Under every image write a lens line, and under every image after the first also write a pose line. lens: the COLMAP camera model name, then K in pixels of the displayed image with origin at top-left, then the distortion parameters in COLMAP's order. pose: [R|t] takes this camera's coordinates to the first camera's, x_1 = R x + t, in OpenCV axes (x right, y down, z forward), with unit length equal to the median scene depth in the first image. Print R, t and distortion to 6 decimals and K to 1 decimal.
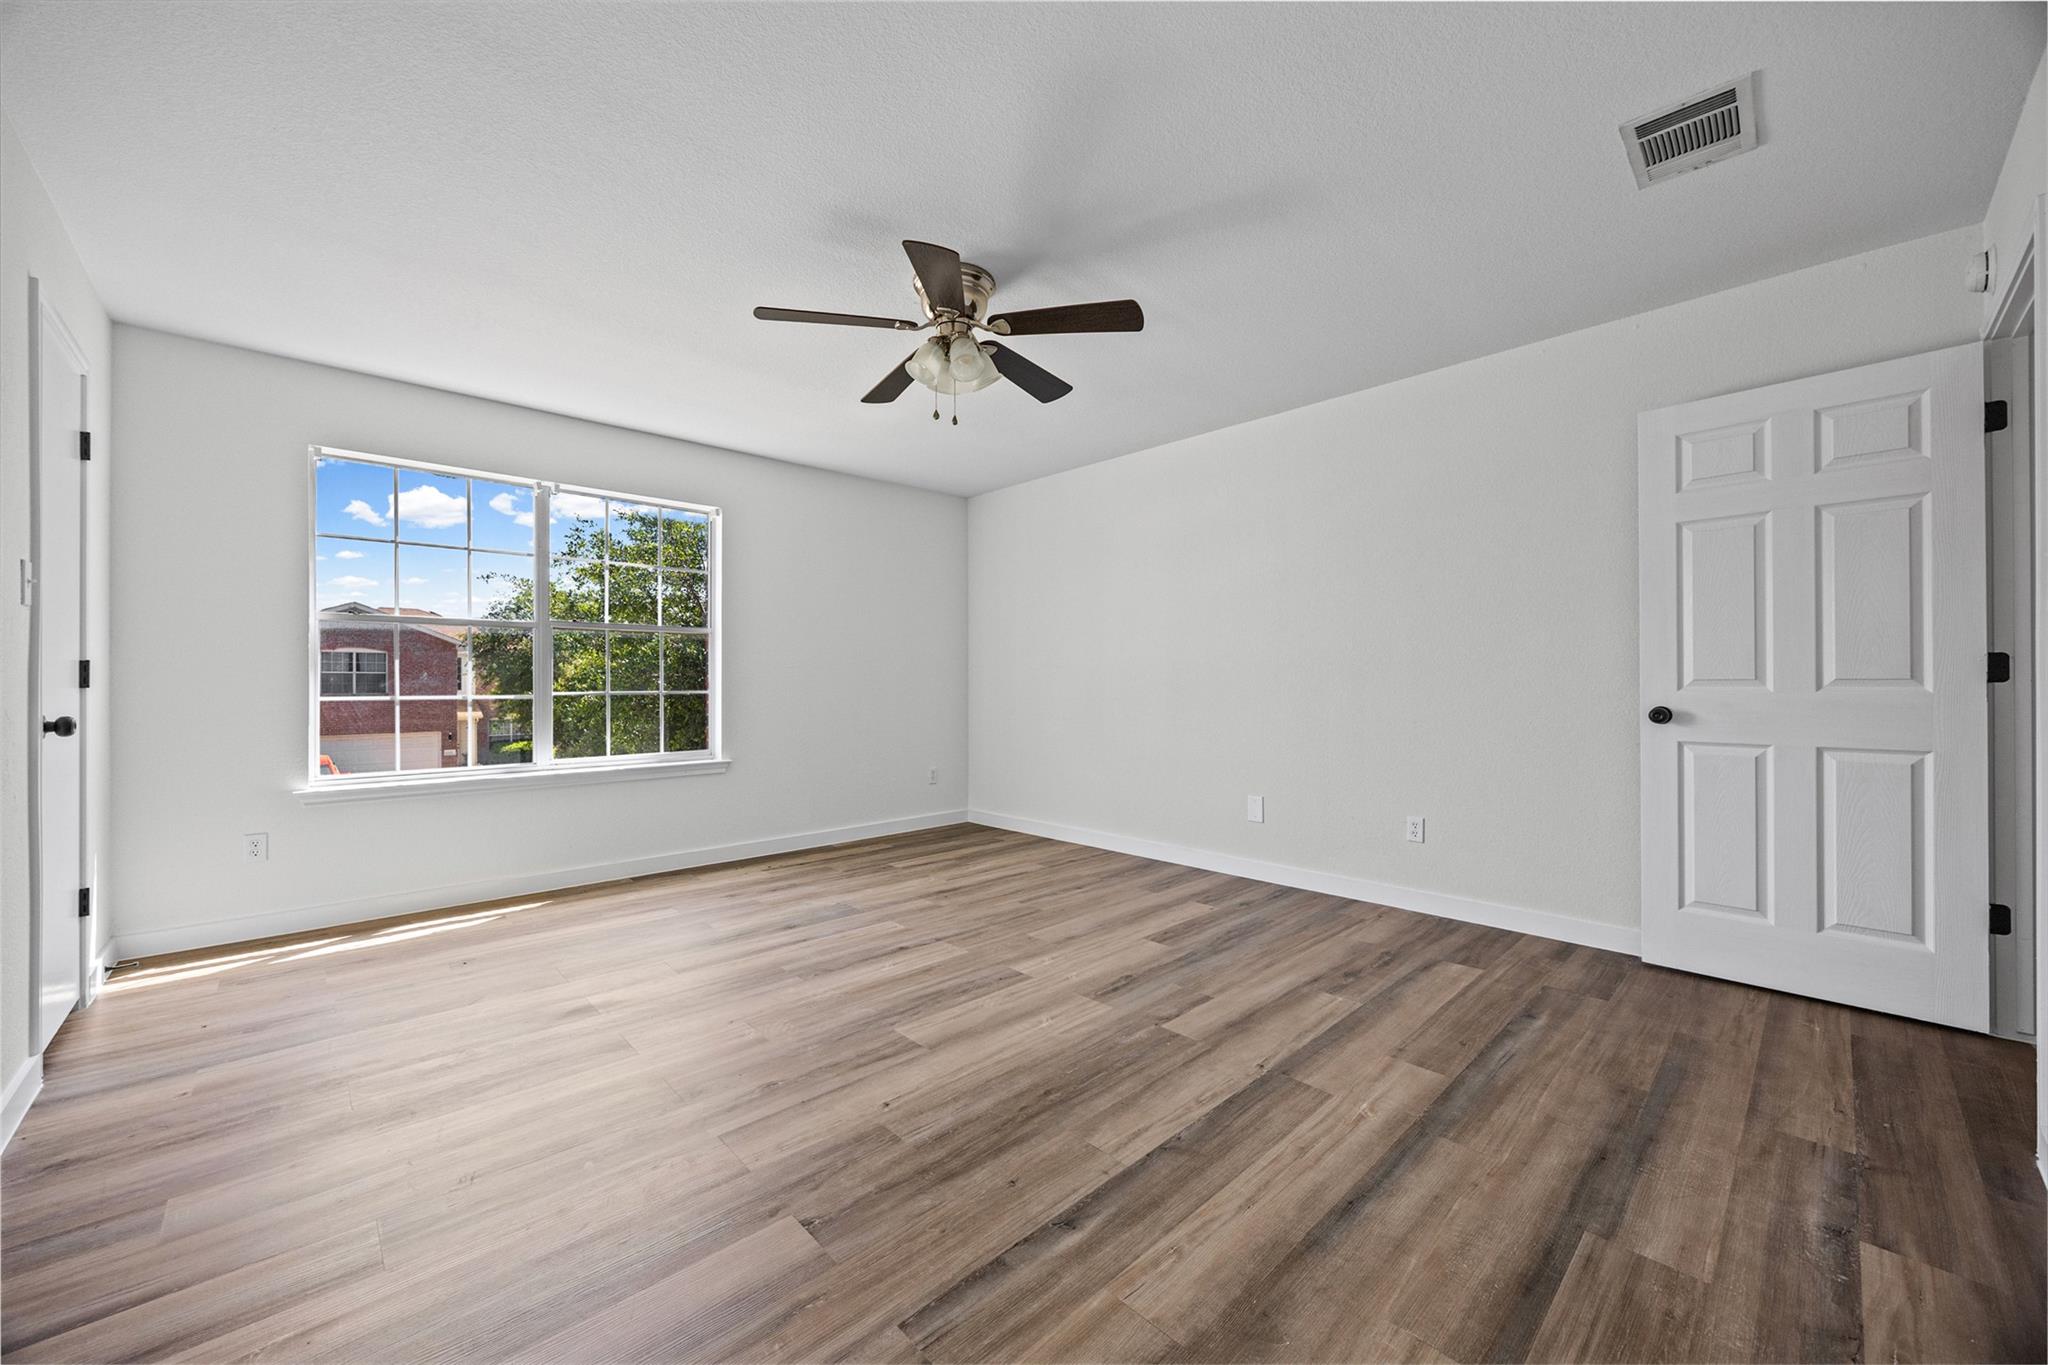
lens RADIAL K [[789.6, 0, 1037.4], [0, 789.6, 684.3], [0, 0, 1]] dist [-0.003214, -0.000242]
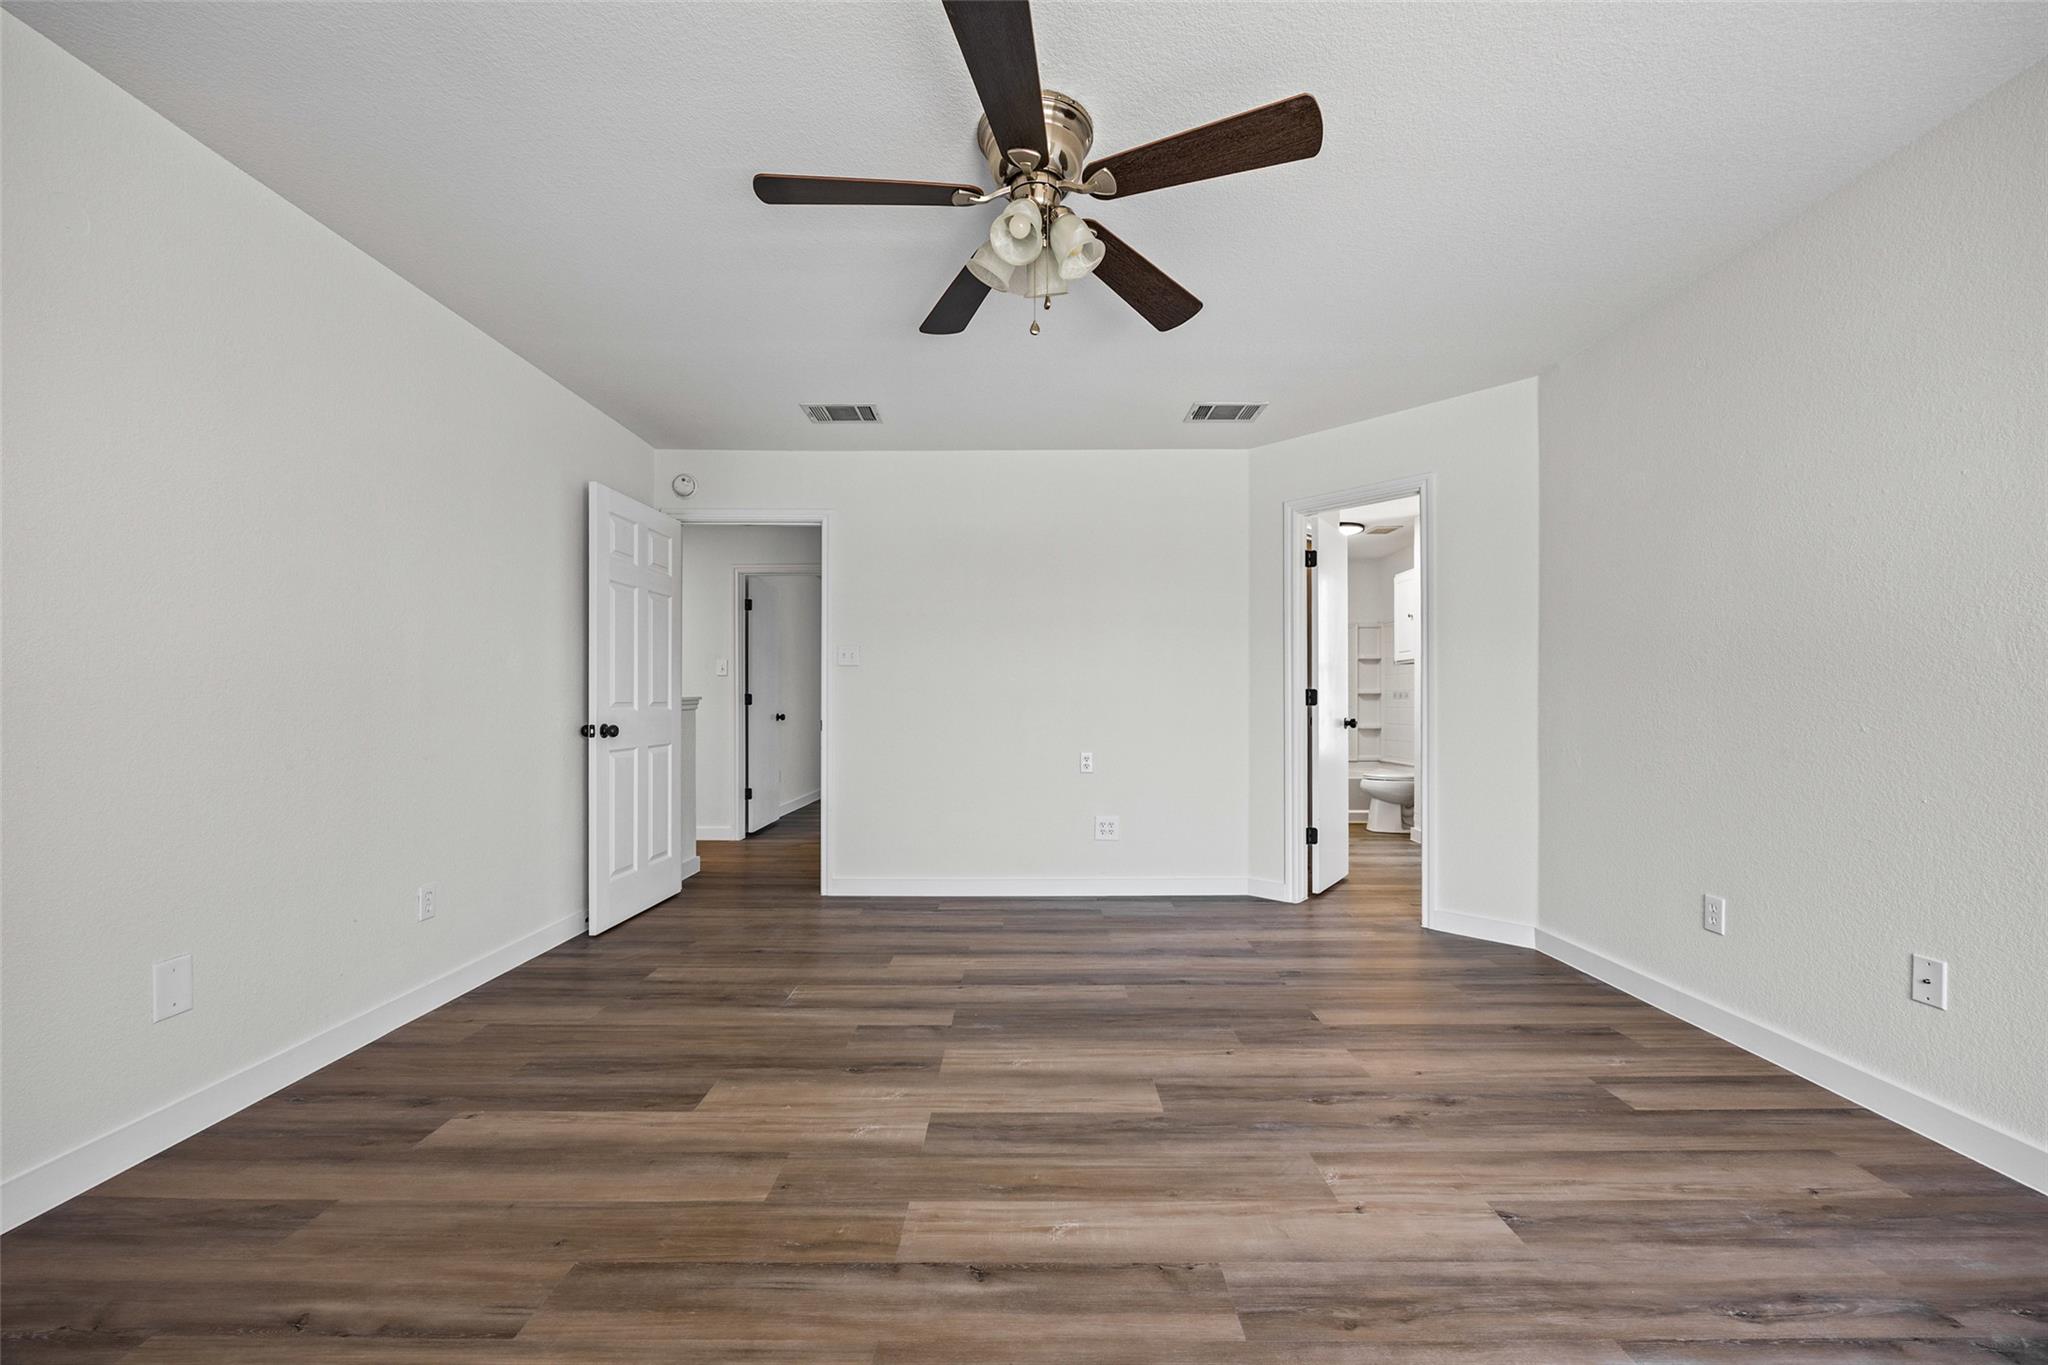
lens RADIAL K [[789.6, 0, 1031.0], [0, 789.6, 689.7], [0, 0, 1]] dist [-0.003214, -0.000242]
pose [[-0.717857, 0.015009, 0.696028, -0.595150], [0.007855, 0.999879, -0.013460, -0.001460], [-0.696146, -0.004195, -0.717888, 1.509364]]
